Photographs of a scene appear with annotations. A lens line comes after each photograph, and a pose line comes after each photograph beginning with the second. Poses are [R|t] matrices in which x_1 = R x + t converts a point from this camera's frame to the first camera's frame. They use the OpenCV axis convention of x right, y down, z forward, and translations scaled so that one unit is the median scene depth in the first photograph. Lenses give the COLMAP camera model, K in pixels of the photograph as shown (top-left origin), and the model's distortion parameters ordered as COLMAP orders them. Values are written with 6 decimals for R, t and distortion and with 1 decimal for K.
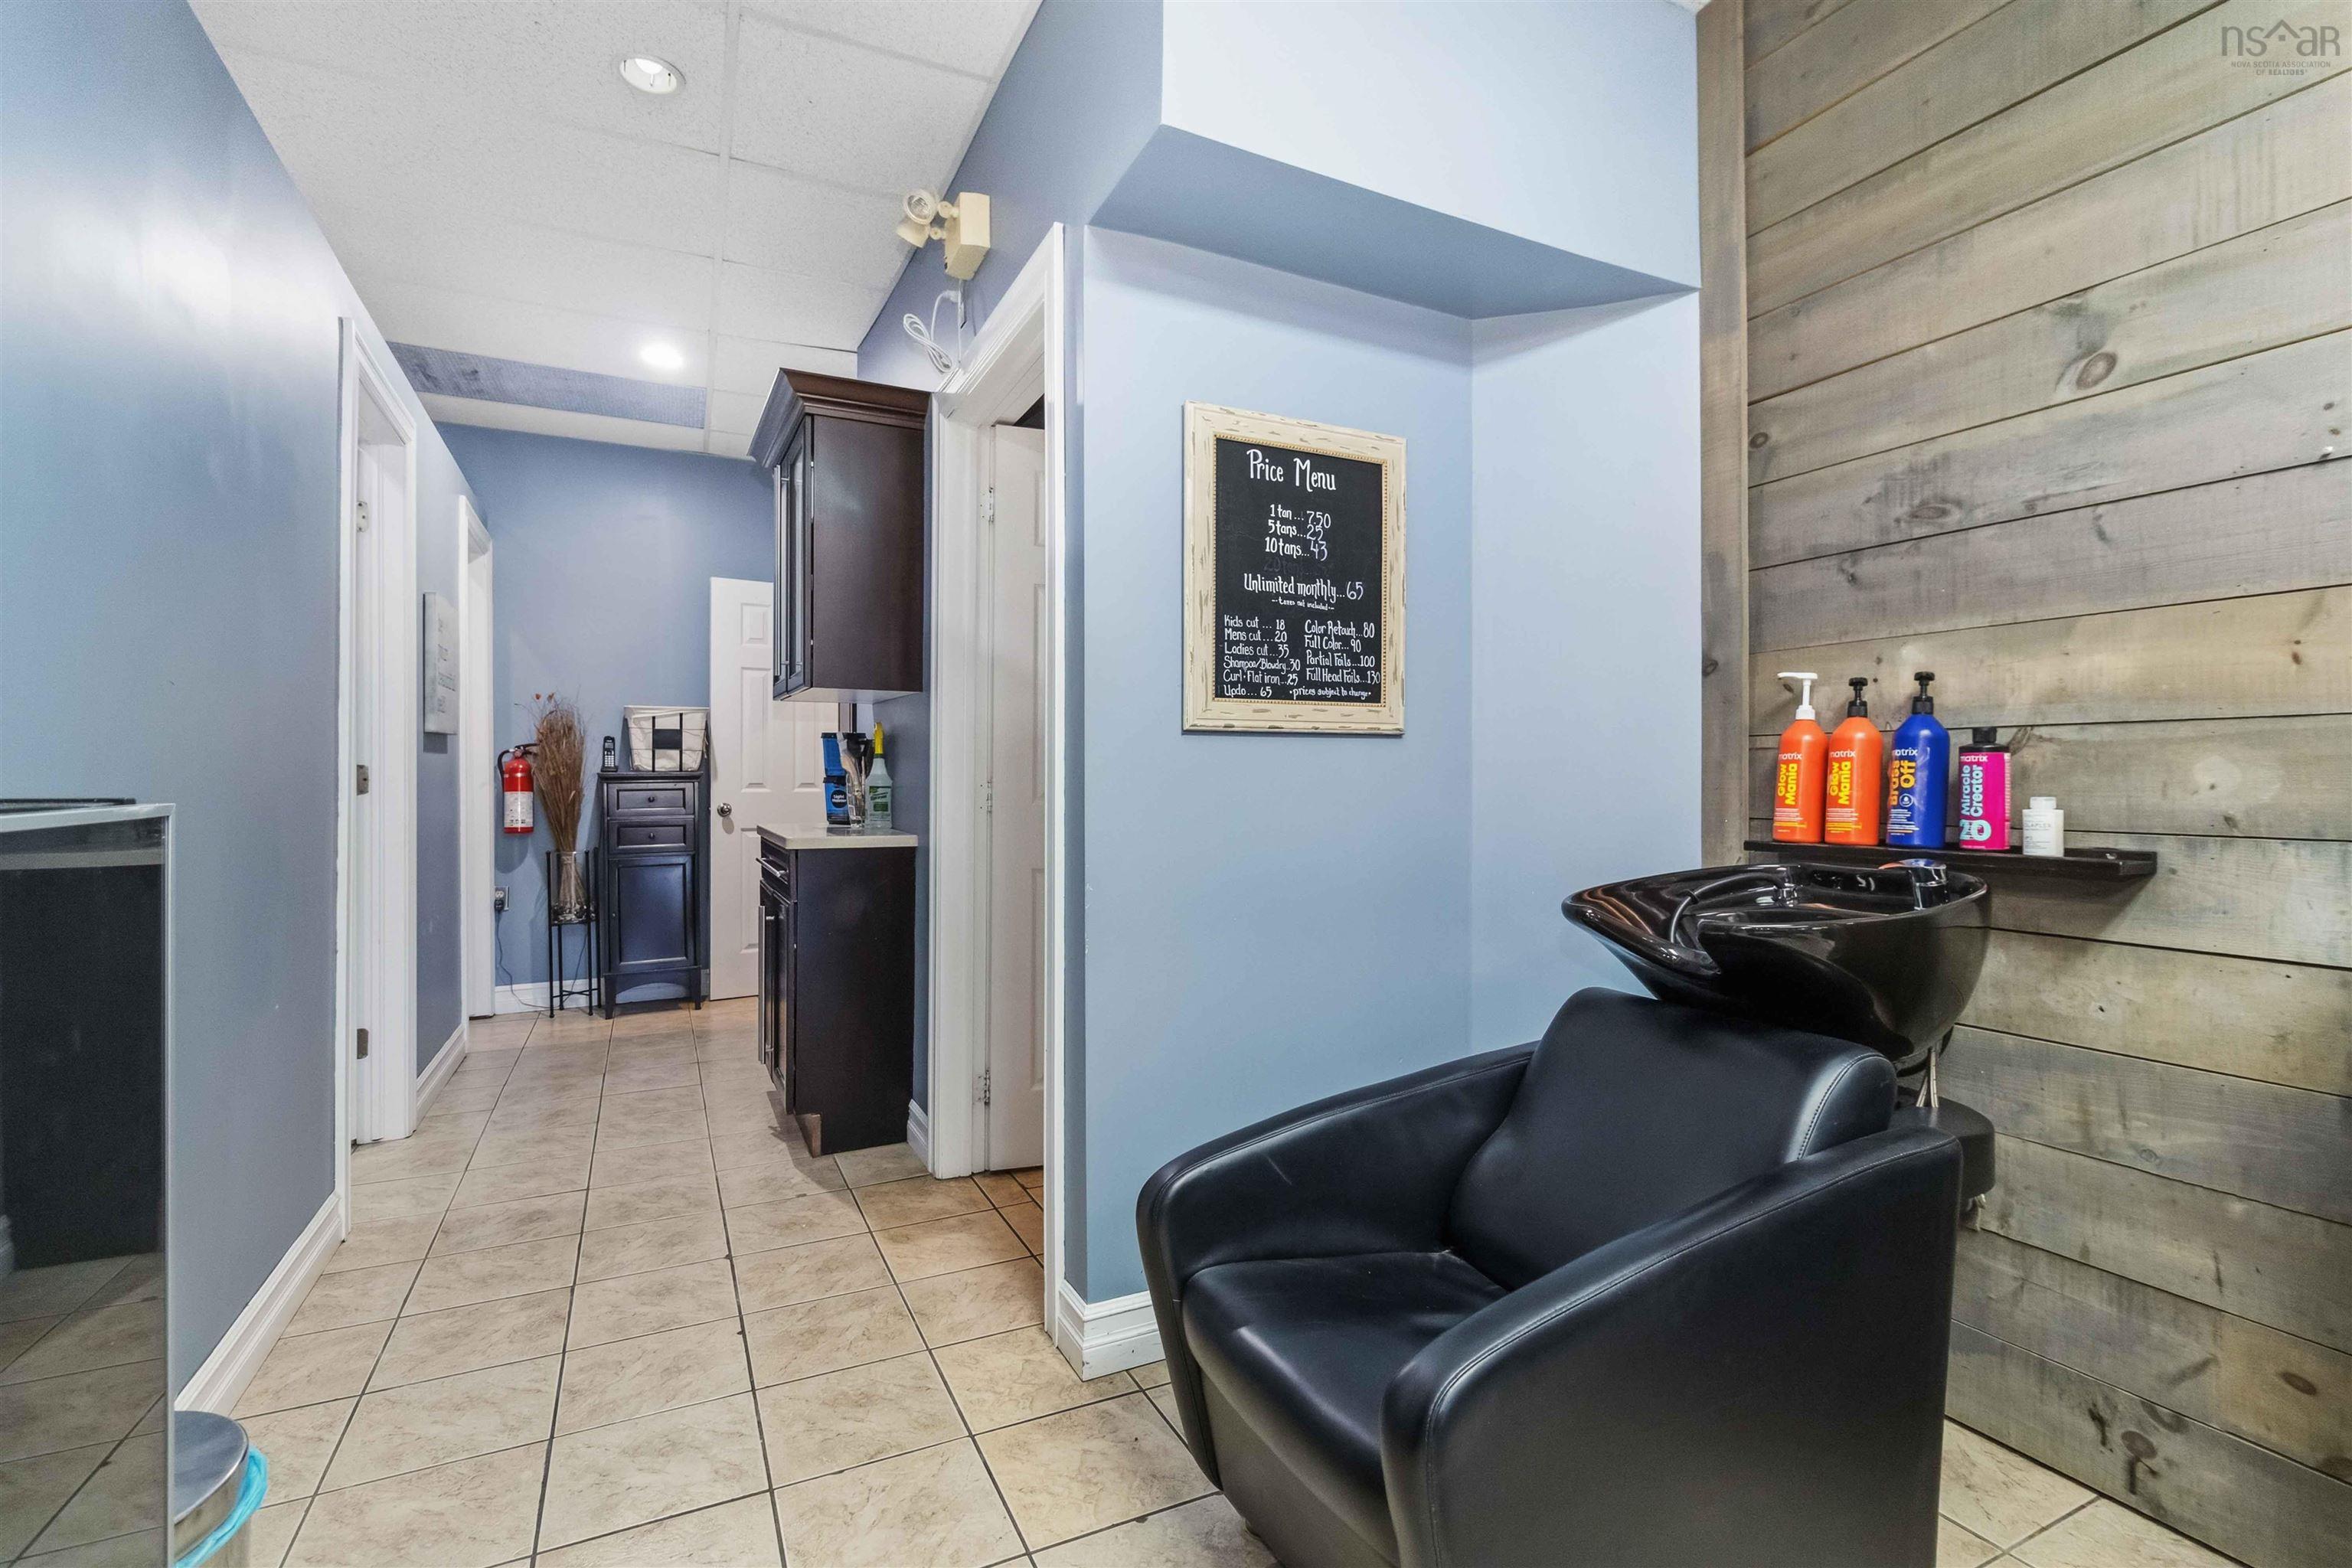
lens RADIAL K [[1098.0, 0, 1191.0], [0, 1098.0, 780.8], [0, 0, 1]] dist [0.005616, 0.001027]
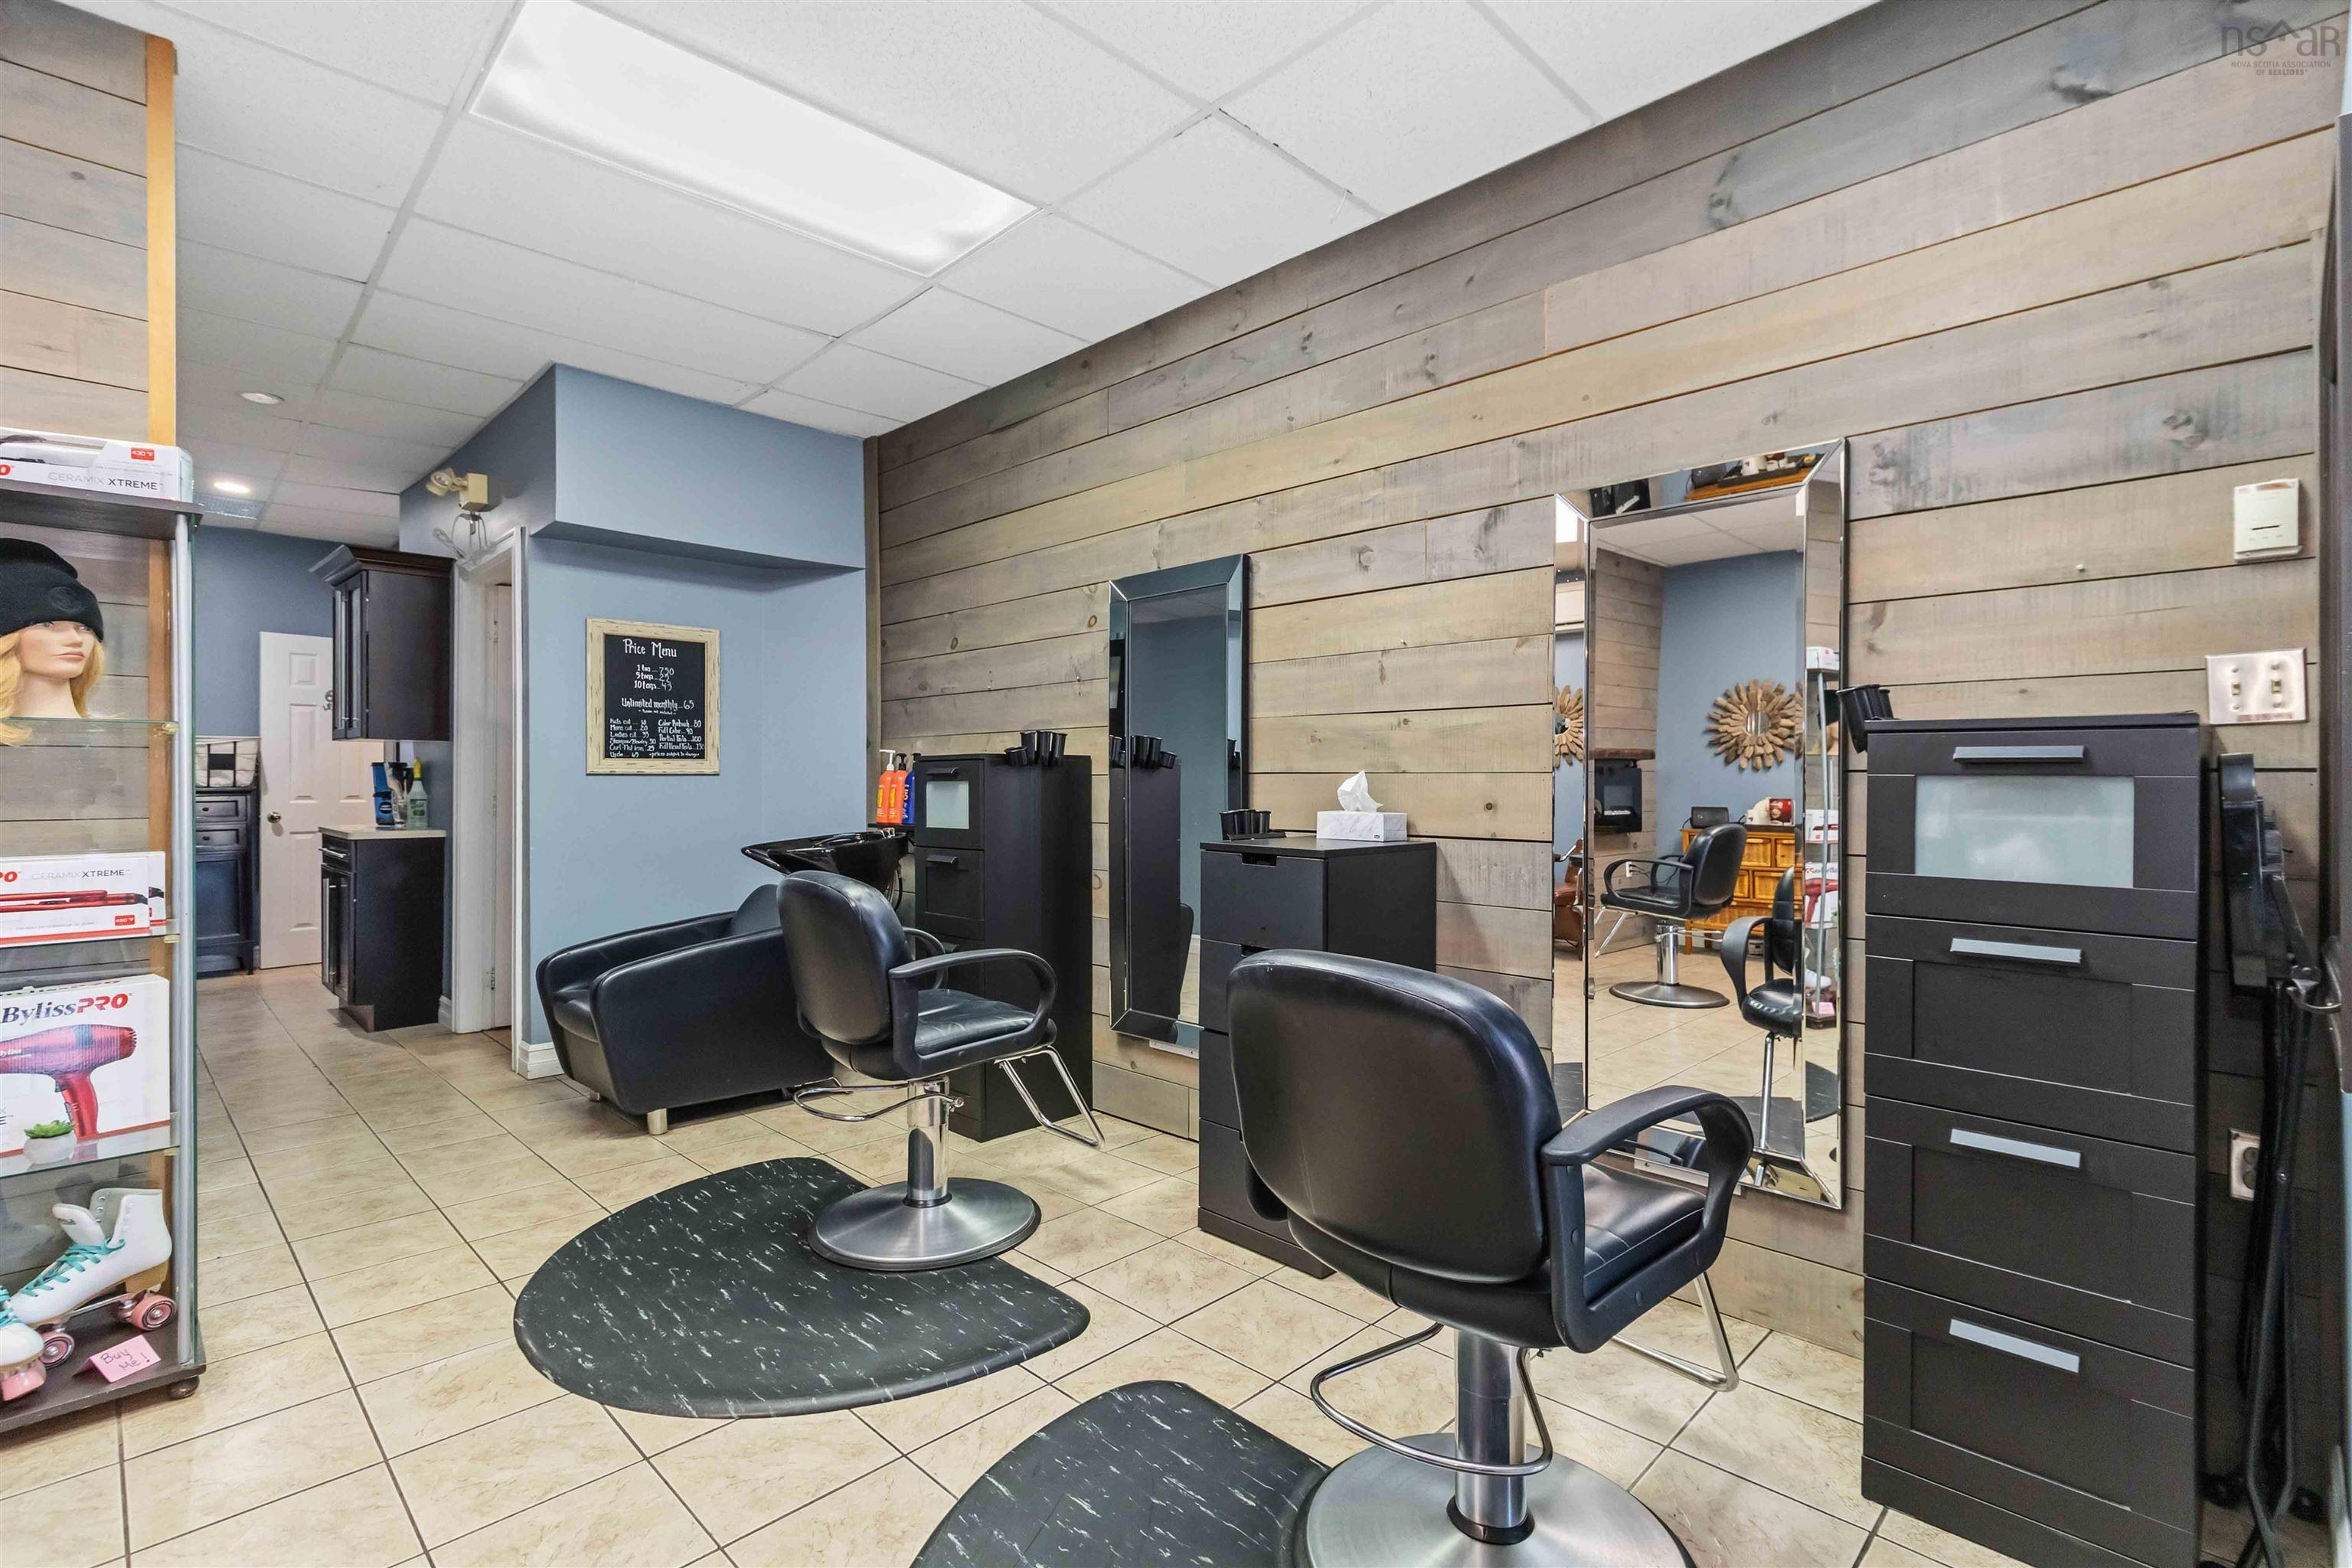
lens RADIAL K [[1098.0, 0, 1191.0], [0, 1098.0, 780.8], [0, 0, 1]] dist [0.005616, 0.001027]
pose [[0.945685, -0.000162, 0.325083, 0.410288], [0.001200, 0.999995, -0.002994, -0.025975], [-0.325081, 0.003221, 0.945681, -1.390101]]
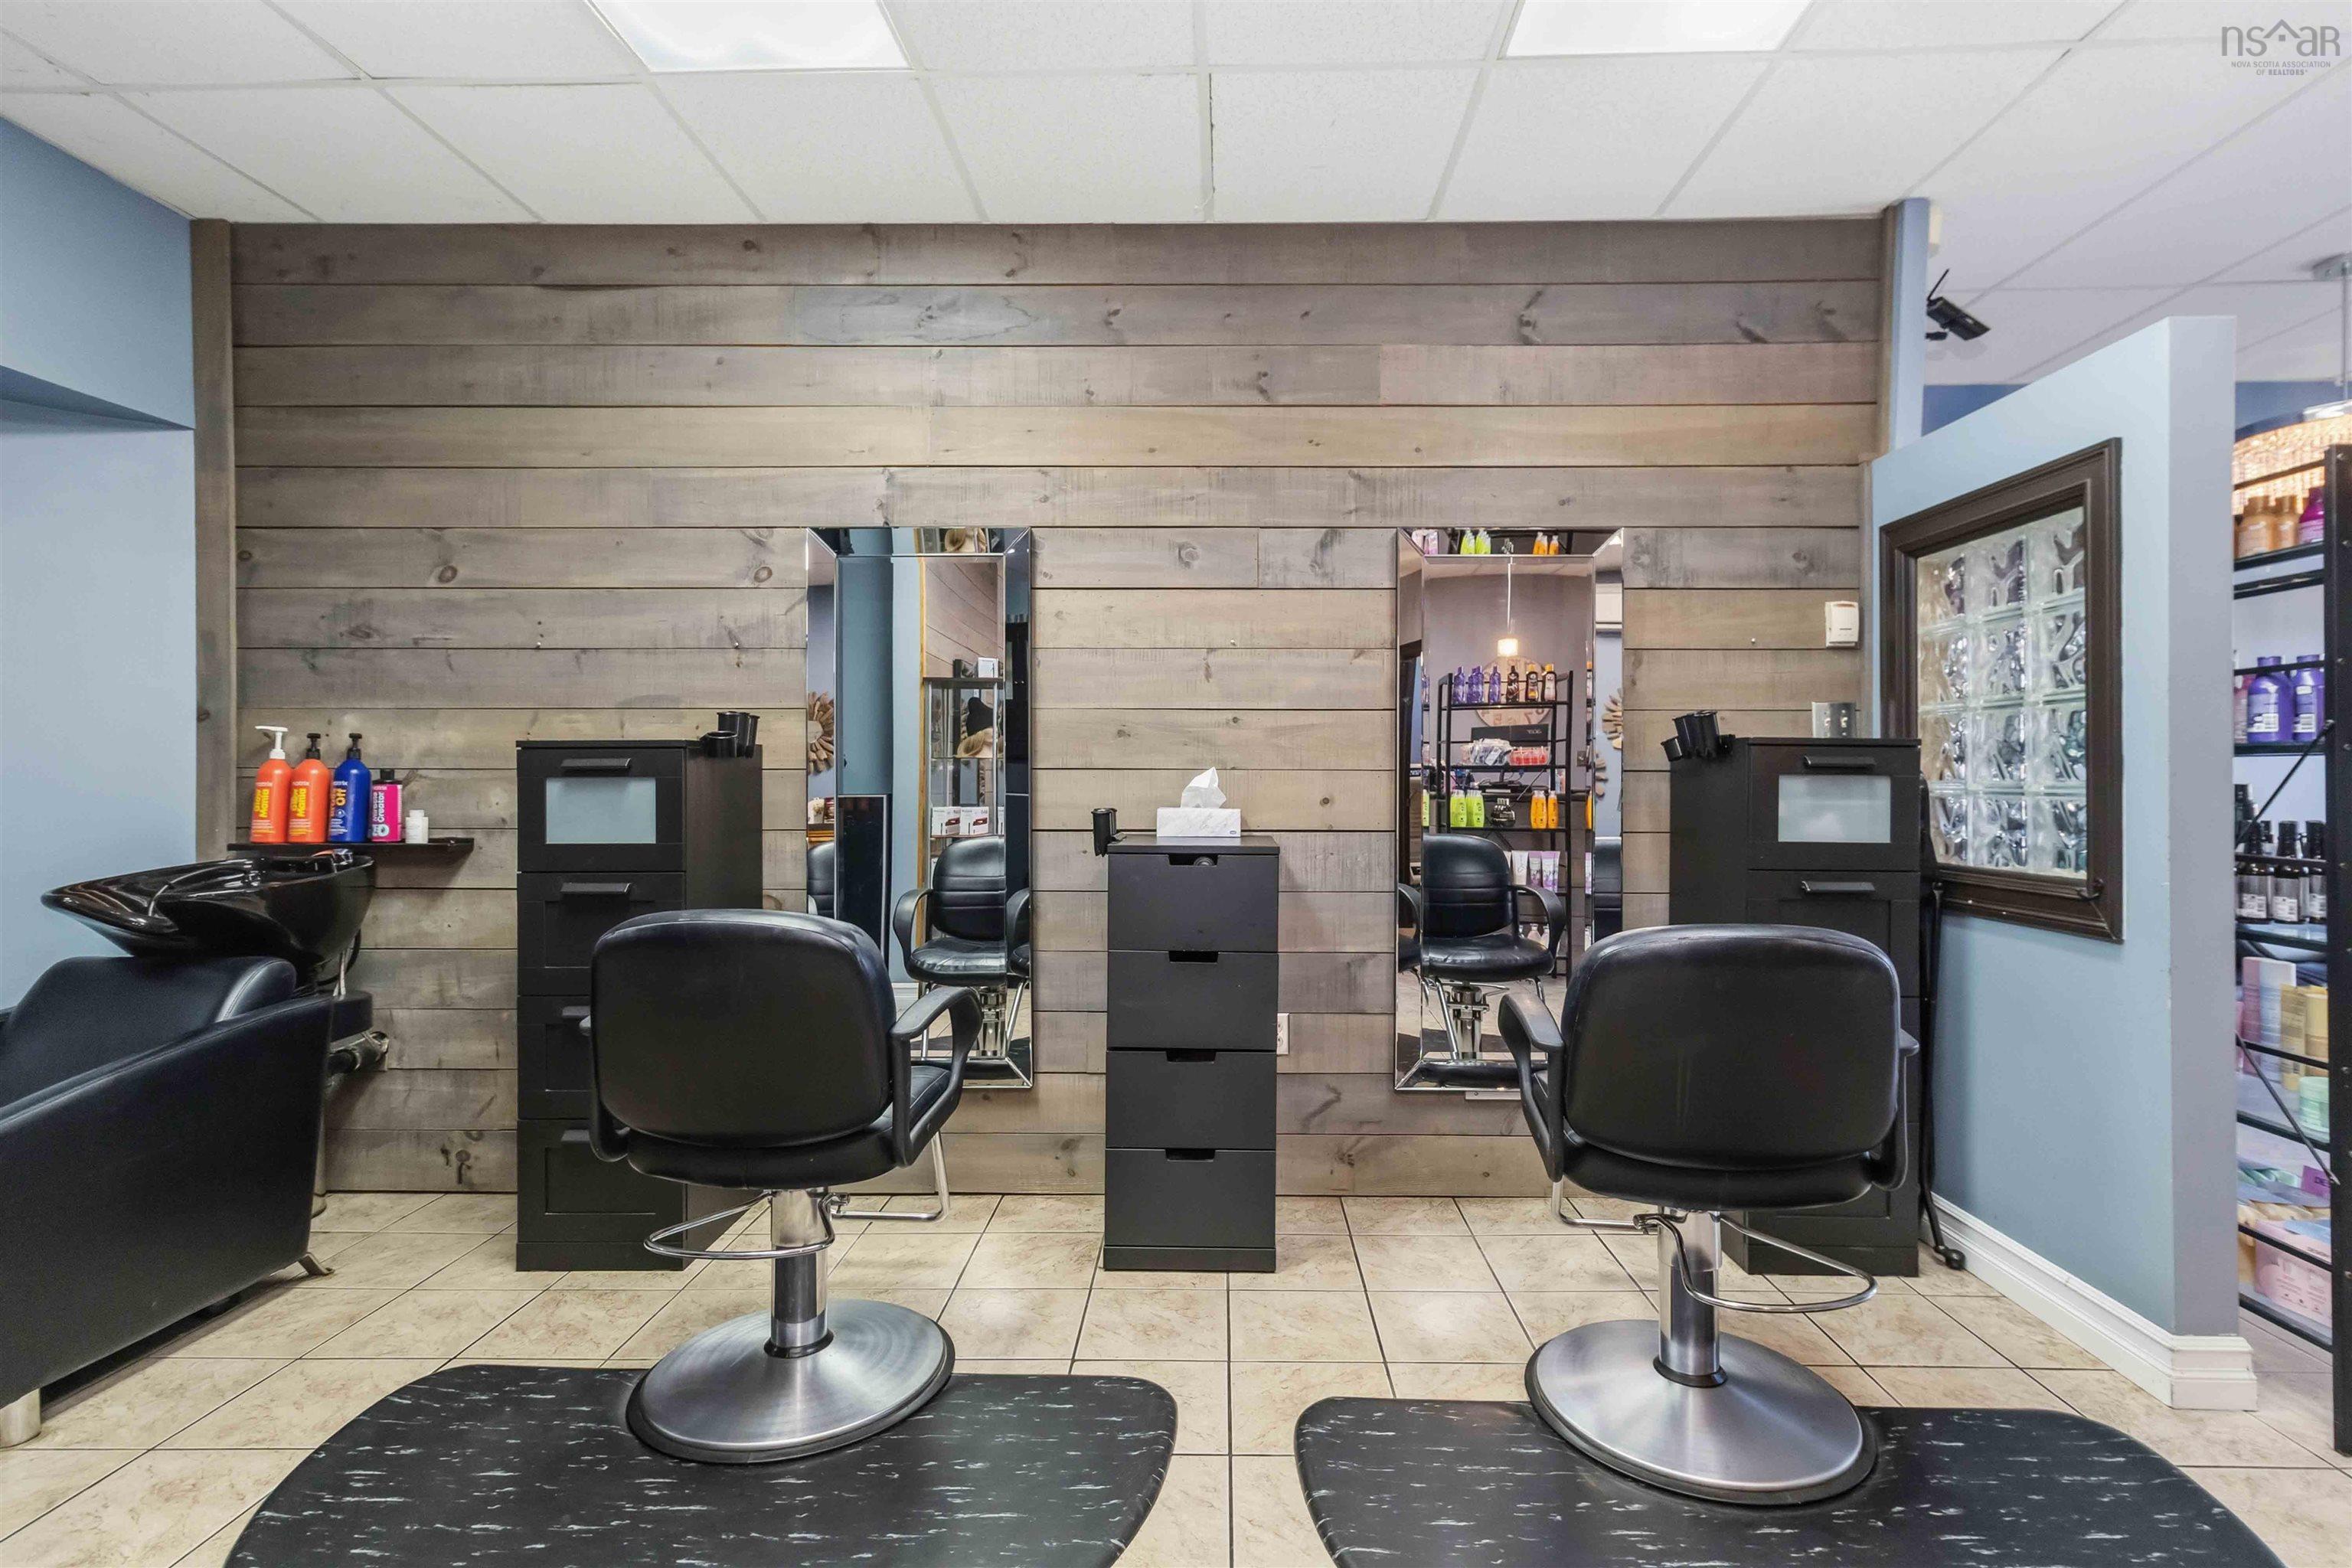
lens RADIAL K [[1134.1, 0, 1210.0], [0, 1134.1, 773.7], [0, 0, 1]] dist [0.004352, 0.000900]
pose [[0.454879, 0.004182, 0.890544, -0.224371], [0.001143, 0.999985, -0.005279, -0.026755], [-0.890553, 0.003419, 0.454867, -0.793871]]
